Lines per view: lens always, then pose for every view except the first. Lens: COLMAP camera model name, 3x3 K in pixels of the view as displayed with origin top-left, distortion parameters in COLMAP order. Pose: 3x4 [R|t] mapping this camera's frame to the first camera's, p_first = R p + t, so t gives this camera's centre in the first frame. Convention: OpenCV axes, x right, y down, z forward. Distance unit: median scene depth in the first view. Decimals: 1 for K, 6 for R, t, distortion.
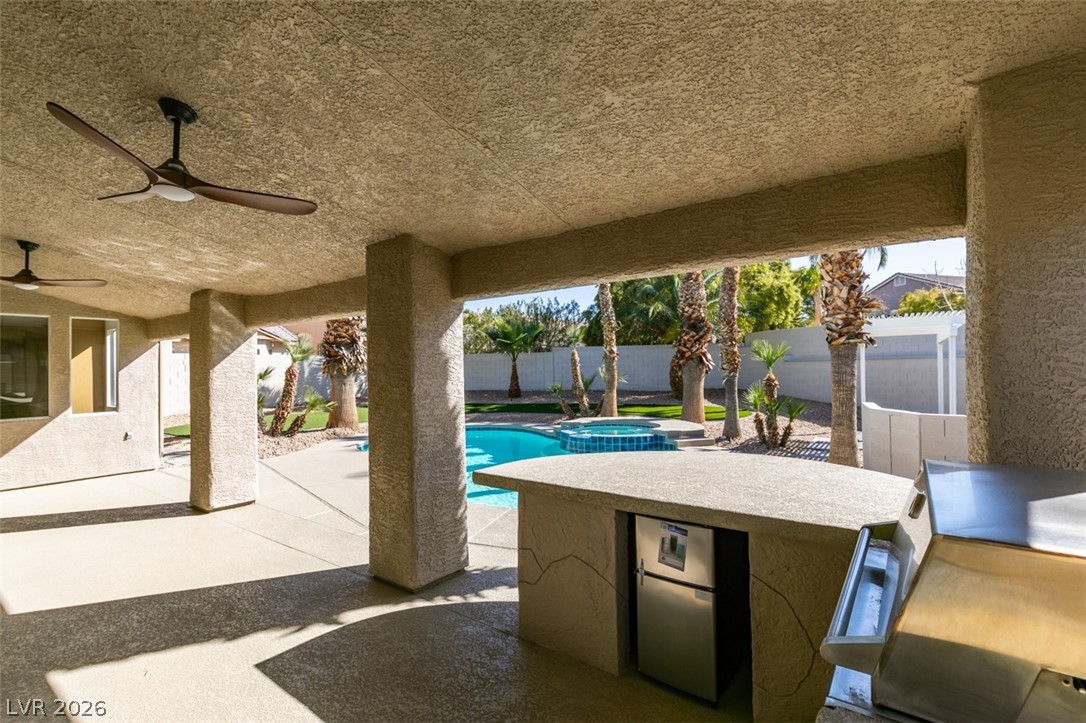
lens RADIAL K [[492.6, 0, 543.0], [0, 492.6, 361.5], [0, 0, 1]] dist [0.001082, 0.000072]
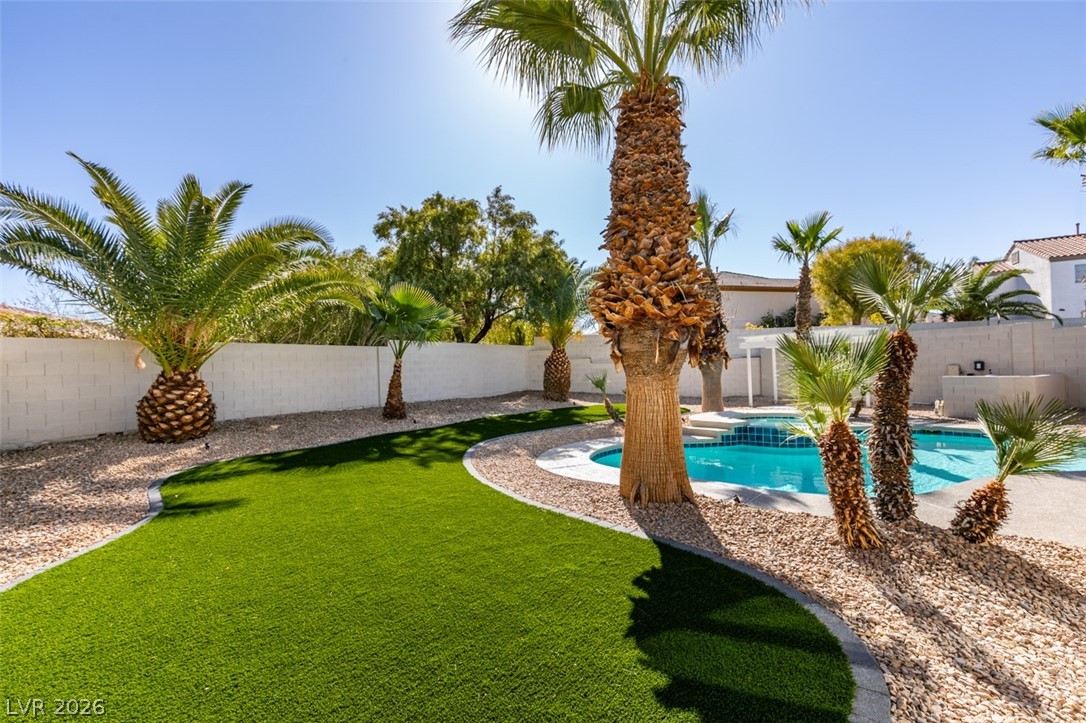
lens RADIAL K [[483.7, 0, 541.9], [0, 483.7, 366.2], [0, 0, 1]] dist [0.003124, 0.000118]
pose [[0.347099, 0.013546, 0.937731, -0.845832], [0.010382, 0.999779, -0.018285, 0.037446], [-0.937771, 0.016083, 0.346882, 1.010348]]
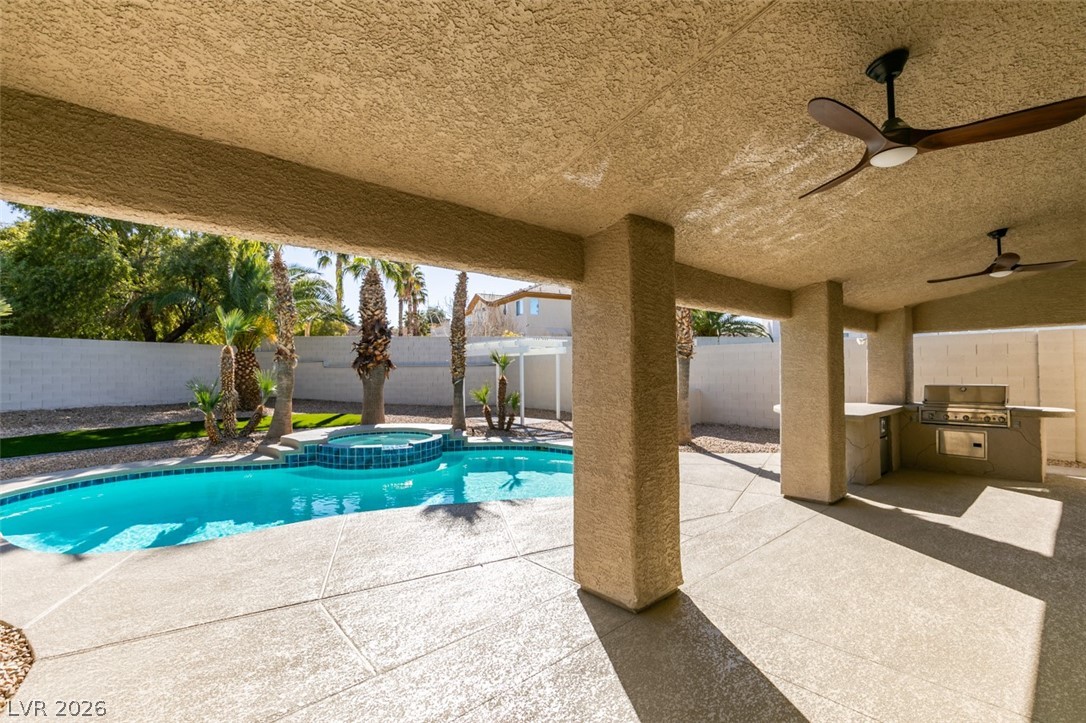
lens RADIAL K [[483.7, 0, 541.9], [0, 483.7, 366.2], [0, 0, 1]] dist [0.003124, 0.000118]
pose [[0.198706, 0.021627, 0.979821, -0.604939], [-0.010090, 0.999749, -0.020021, 0.018851], [-0.980007, -0.005909, 0.198874, 0.485037]]
